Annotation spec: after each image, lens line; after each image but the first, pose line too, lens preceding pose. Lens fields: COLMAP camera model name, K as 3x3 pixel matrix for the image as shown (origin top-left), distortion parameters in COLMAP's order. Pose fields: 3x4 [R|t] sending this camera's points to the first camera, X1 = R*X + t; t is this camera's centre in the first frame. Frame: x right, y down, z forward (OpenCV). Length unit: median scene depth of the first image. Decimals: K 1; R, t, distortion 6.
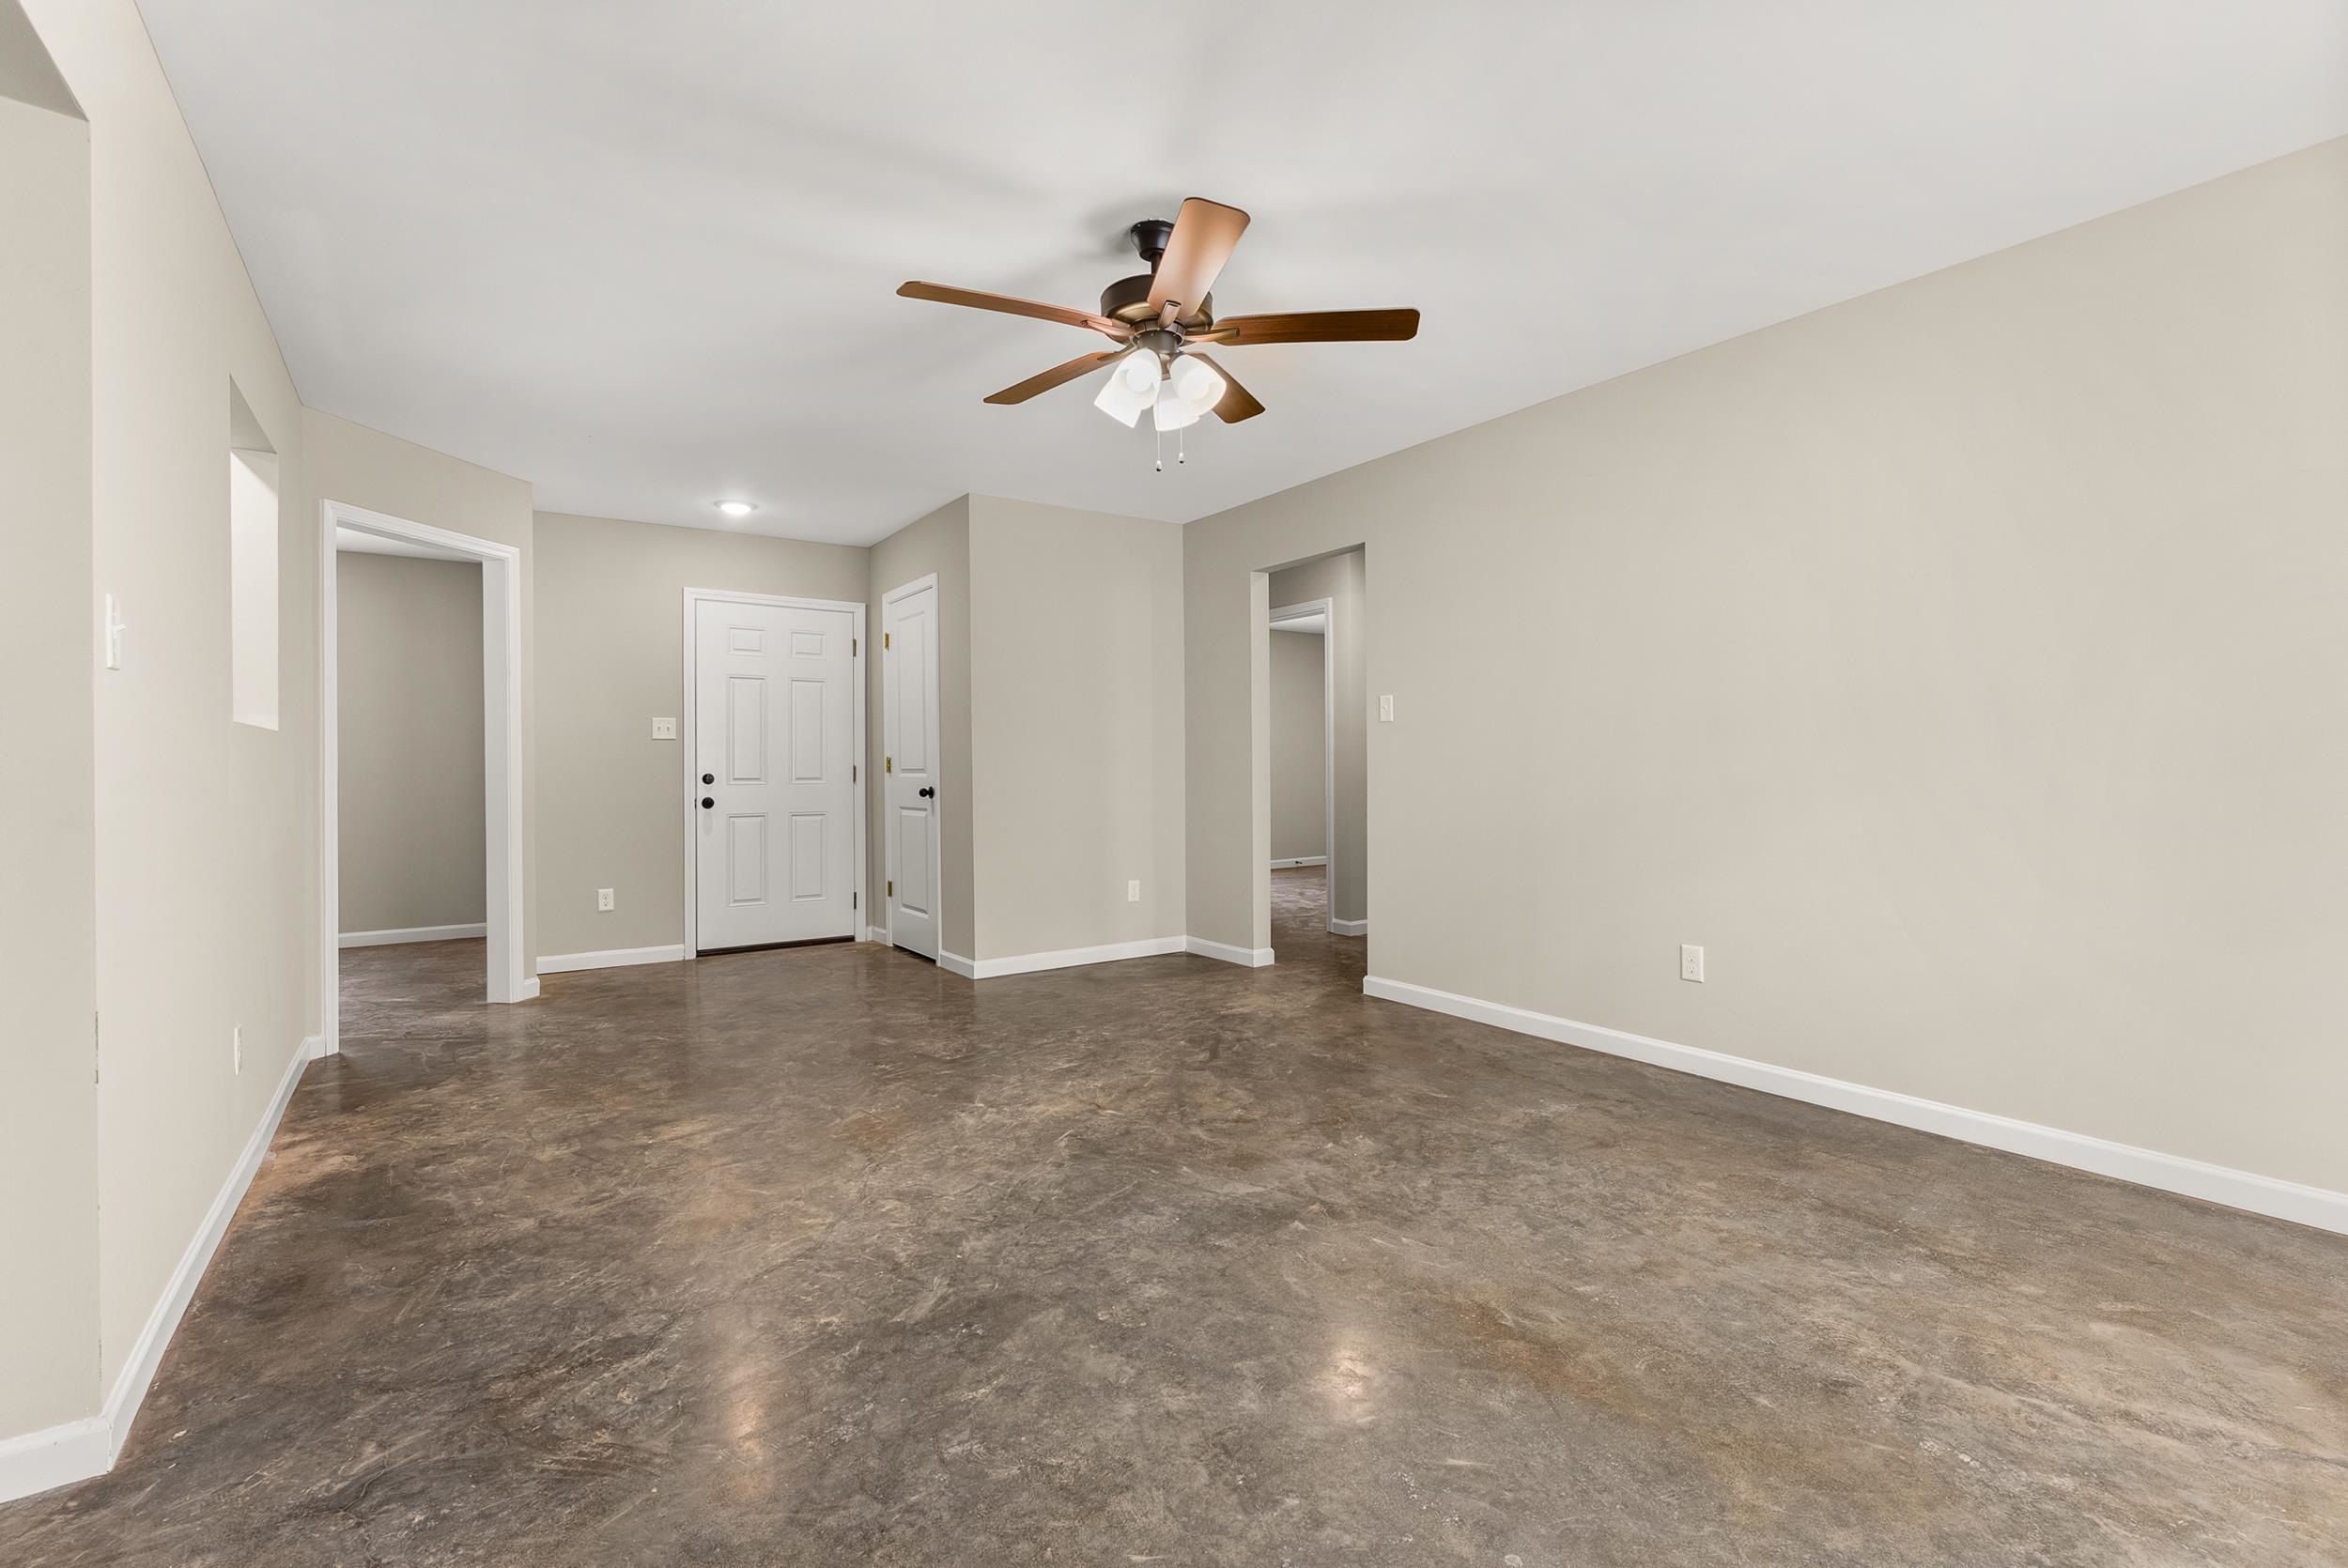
lens RADIAL K [[1042.5, 0, 1182.1], [0, 1042.5, 771.2], [0, 0, 1]] dist [0.001647, -0.000852]
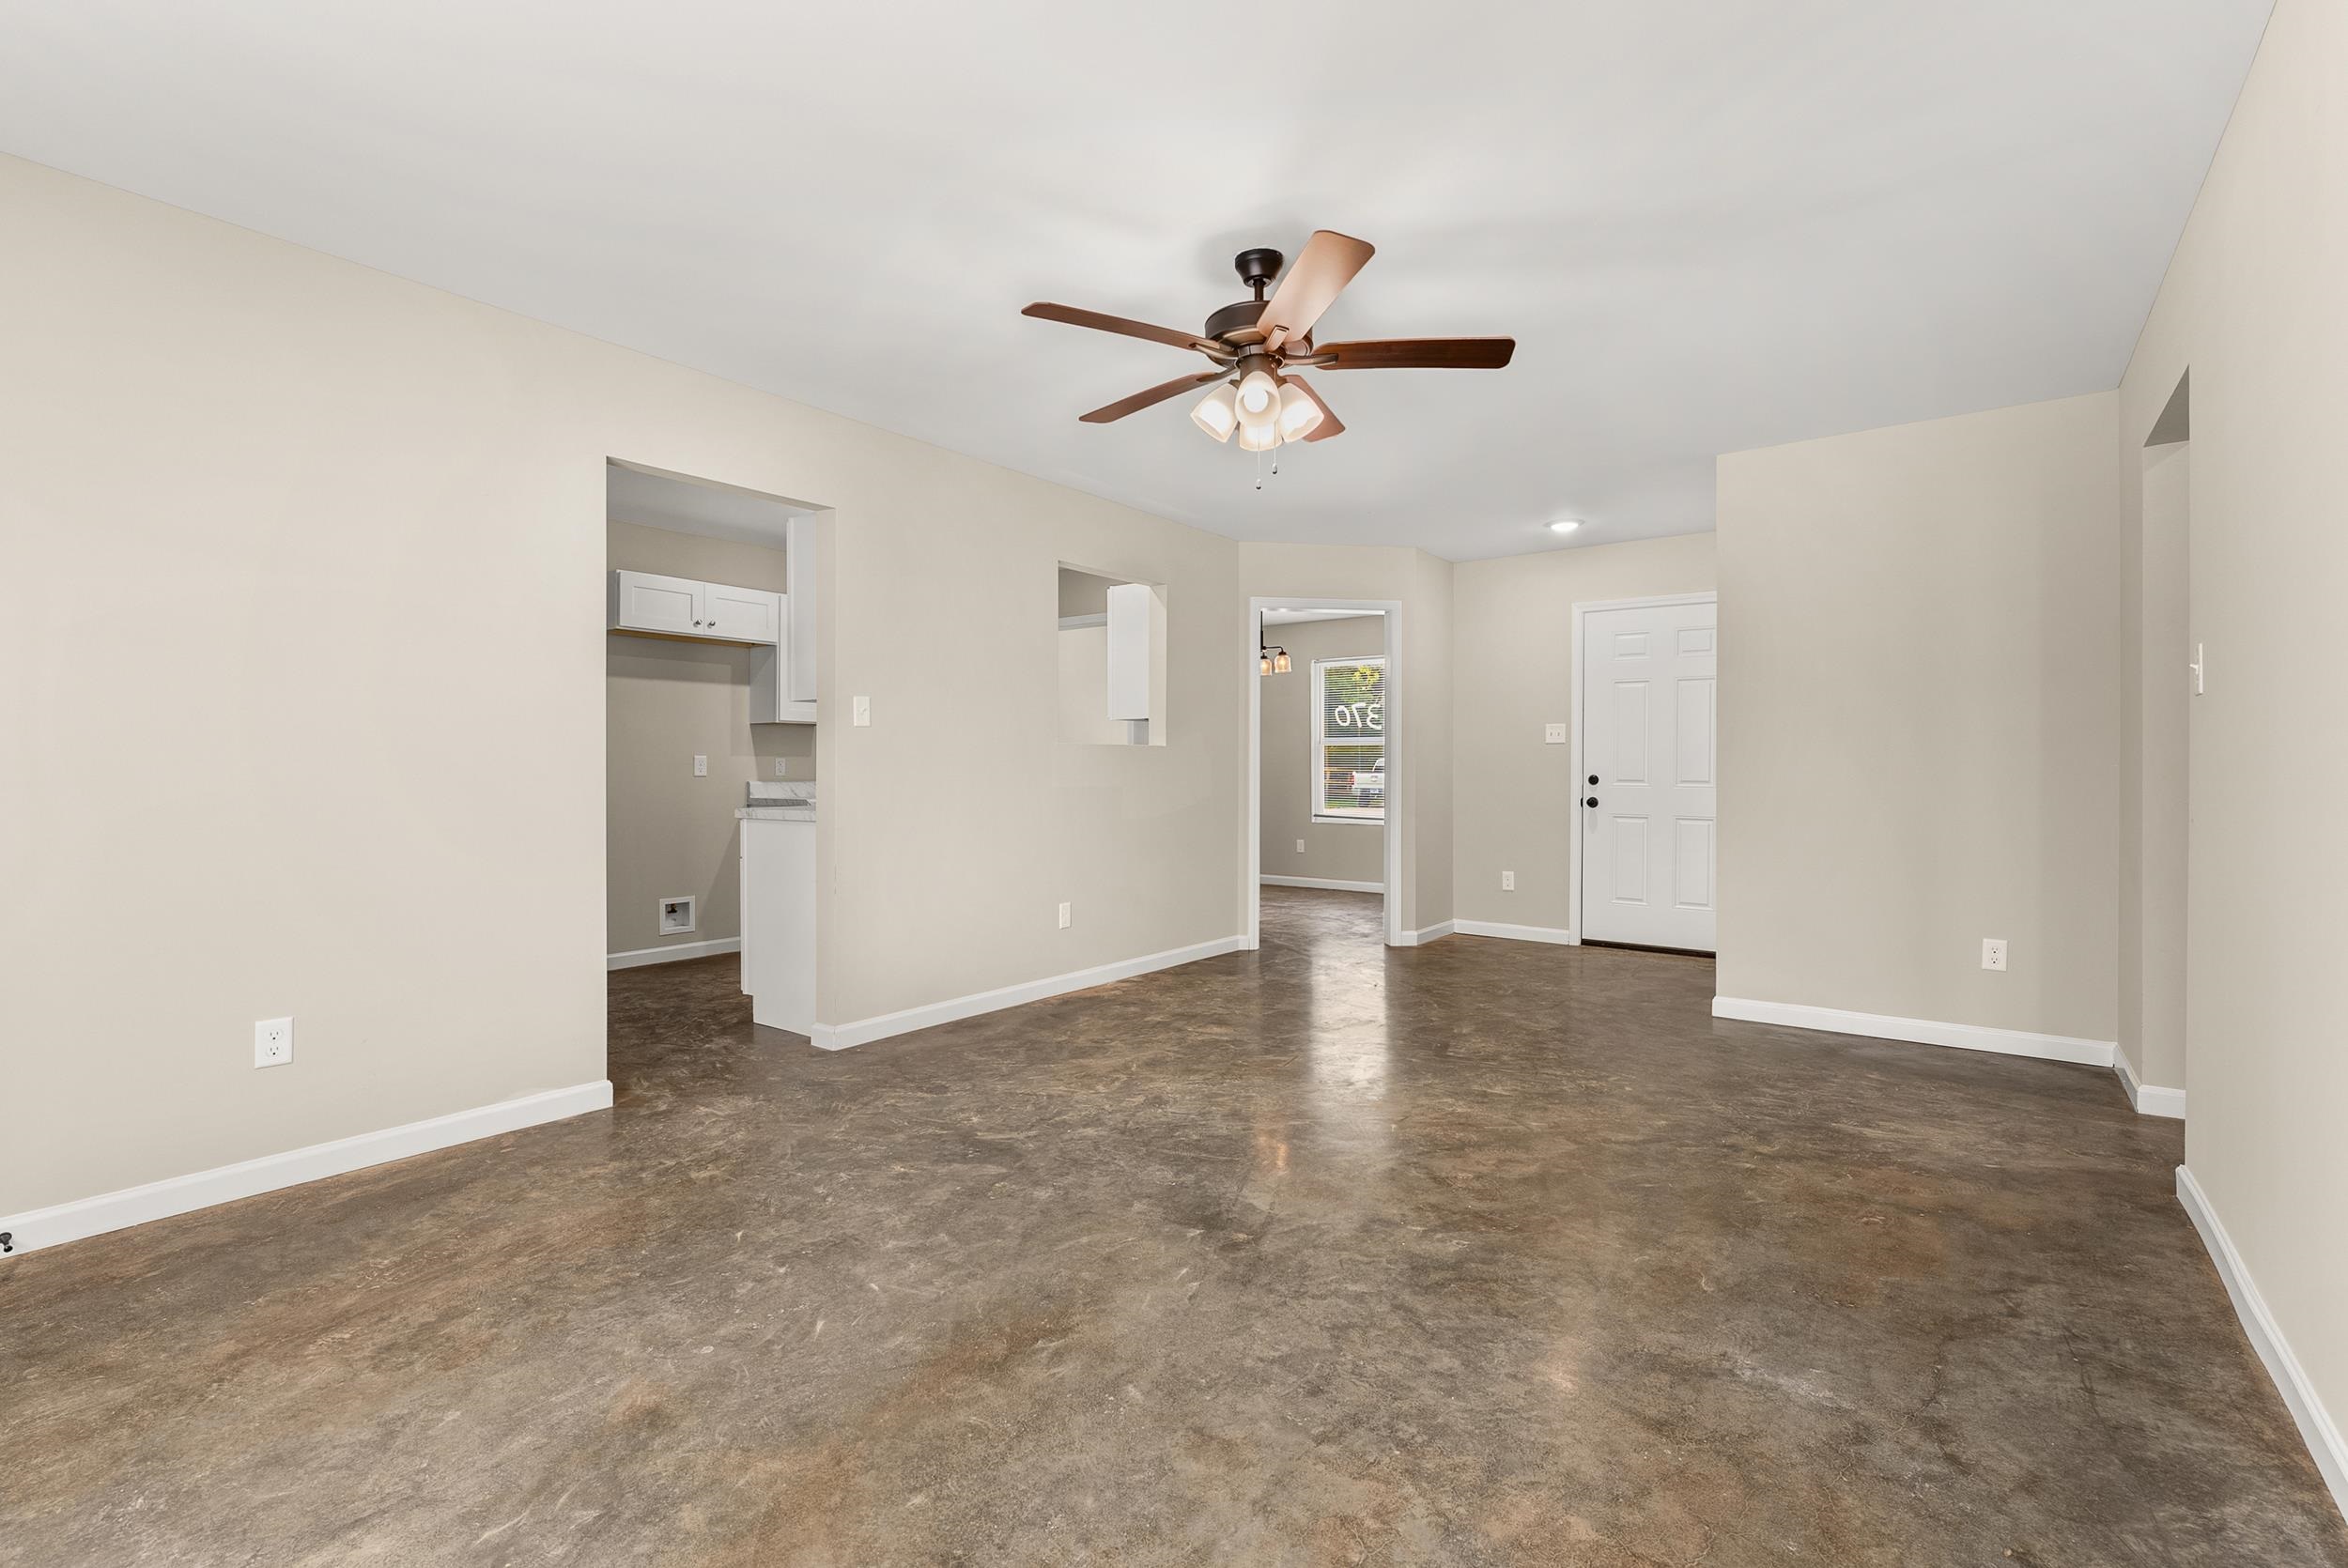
lens RADIAL K [[1042.5, 0, 1182.1], [0, 1042.5, 771.2], [0, 0, 1]] dist [0.001647, -0.000852]
pose [[0.307958, 0.009675, -0.951351, 0.953548], [-0.008867, 0.999934, 0.007298, -0.011944], [0.951359, 0.006189, 0.308023, 0.613960]]
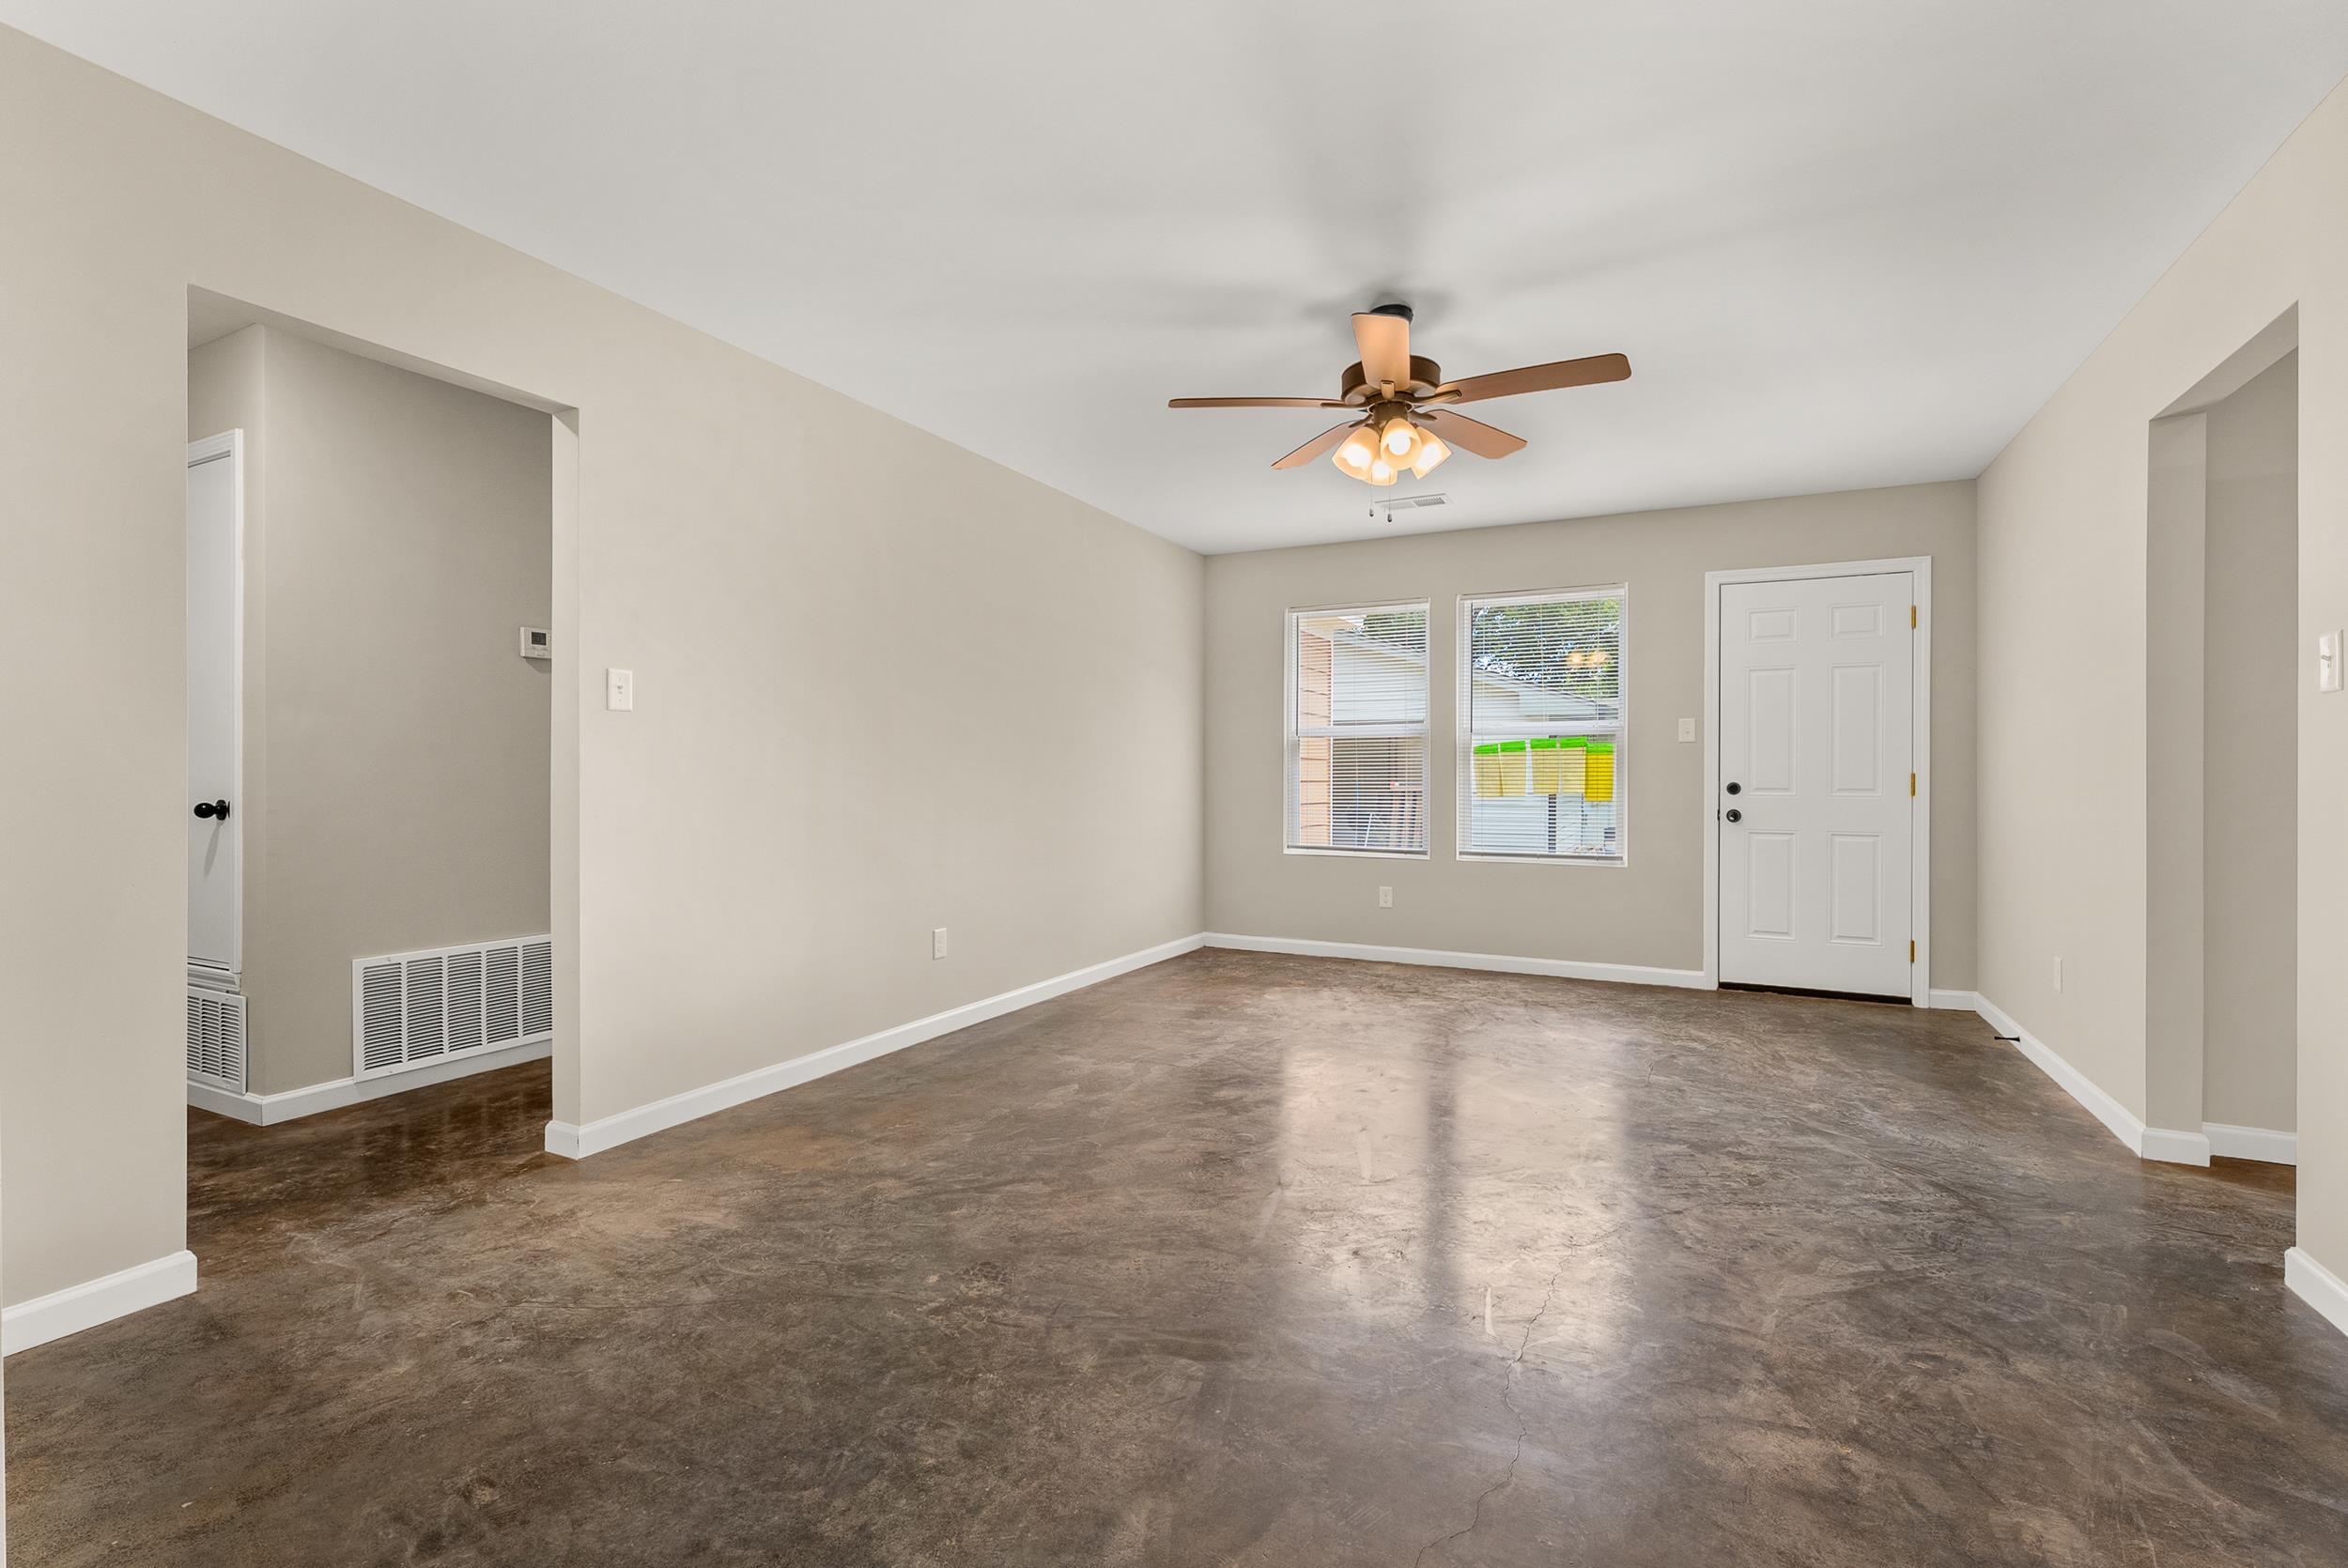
lens RADIAL K [[1042.5, 0, 1182.1], [0, 1042.5, 771.2], [0, 0, 1]] dist [0.001647, -0.000852]
pose [[-0.474766, 0.010193, 0.880053, -0.937555], [0.007169, 0.999945, -0.007714, -0.003024], [-0.880083, 0.002647, -0.474813, 1.768239]]
